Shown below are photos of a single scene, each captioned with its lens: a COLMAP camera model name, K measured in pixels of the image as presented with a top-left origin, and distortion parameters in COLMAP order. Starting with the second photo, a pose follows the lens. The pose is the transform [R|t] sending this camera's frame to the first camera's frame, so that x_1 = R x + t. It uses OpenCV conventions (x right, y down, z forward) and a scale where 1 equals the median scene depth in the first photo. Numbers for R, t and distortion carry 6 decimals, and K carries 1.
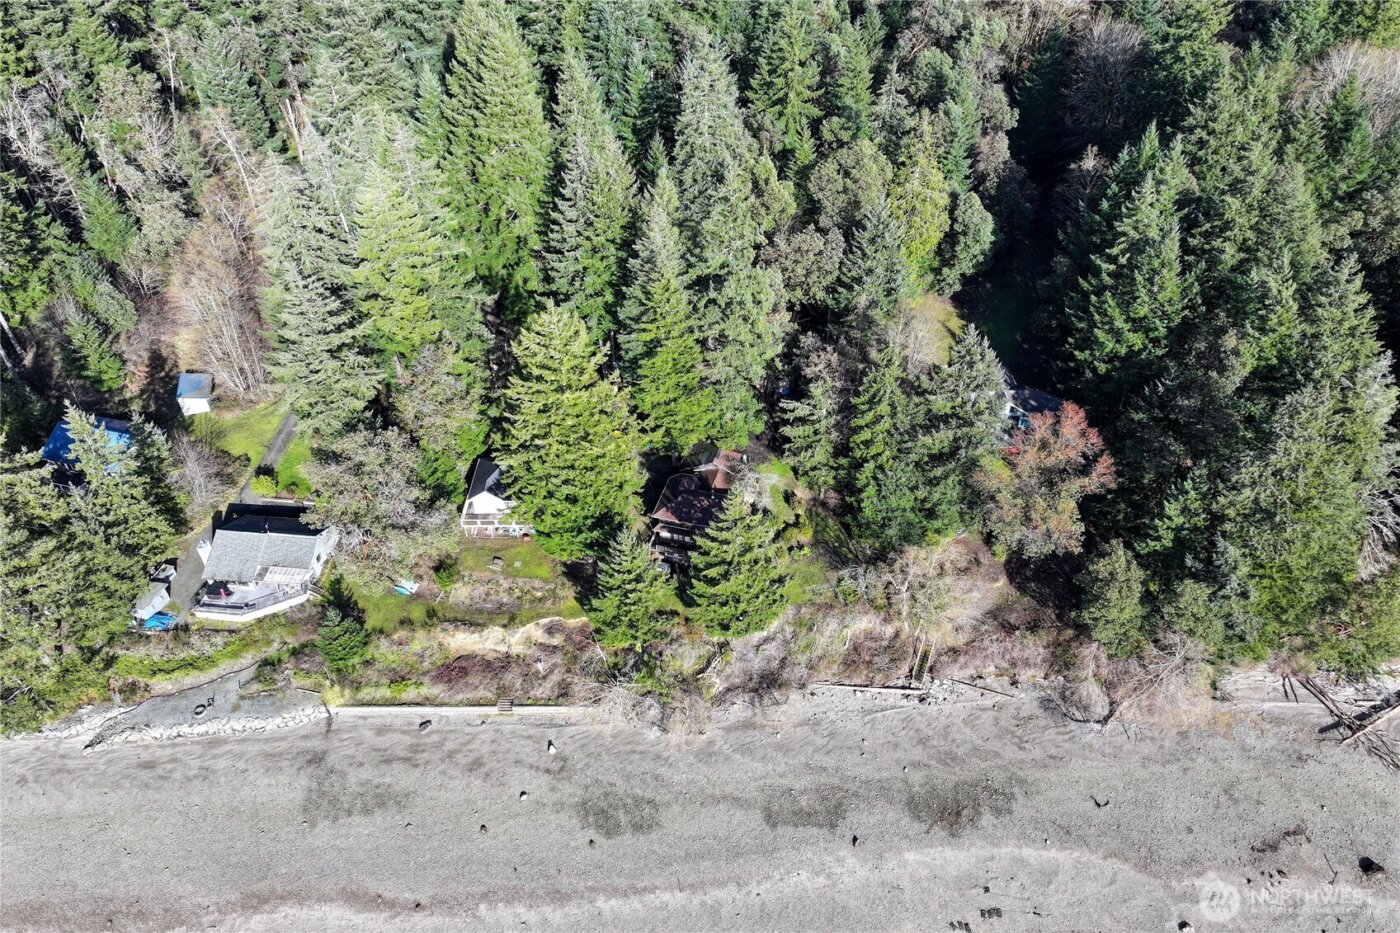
lens RADIAL K [[987.8, 0, 701.3], [0, 987.8, 465.5], [0, 0, 1]] dist [-0.016349, 0.028691]
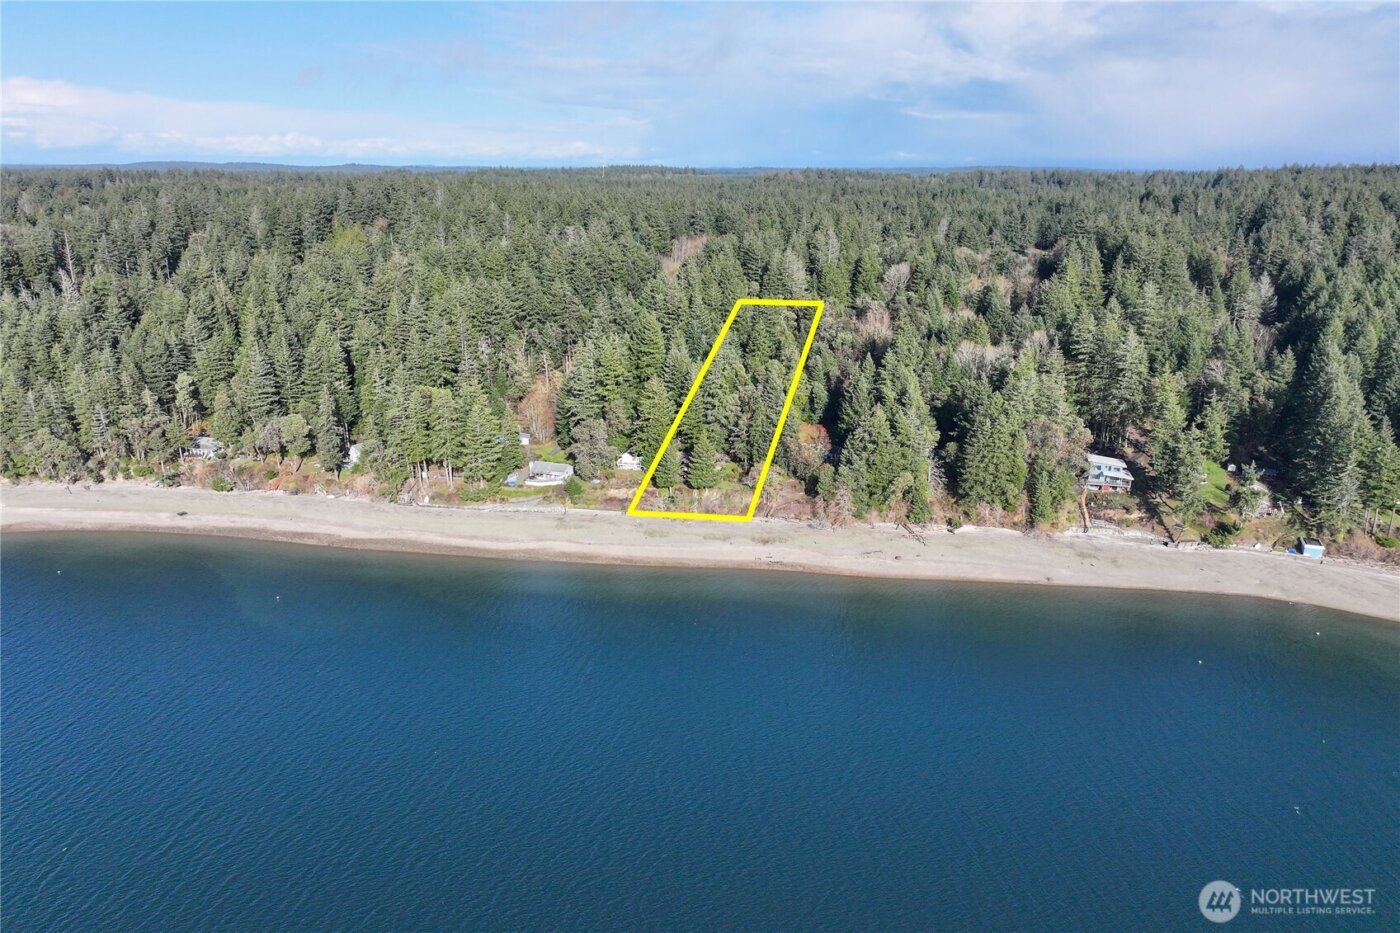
lens RADIAL K [[987.8, 0, 699.5], [0, 987.8, 466.9], [0, 0, 1]] dist [-0.016349, 0.028691]
pose [[0.986411, 0.055638, -0.154587, 0.469640], [-0.111180, 0.918800, -0.378743, 1.203911], [0.120962, 0.390783, 0.912500, -1.706595]]
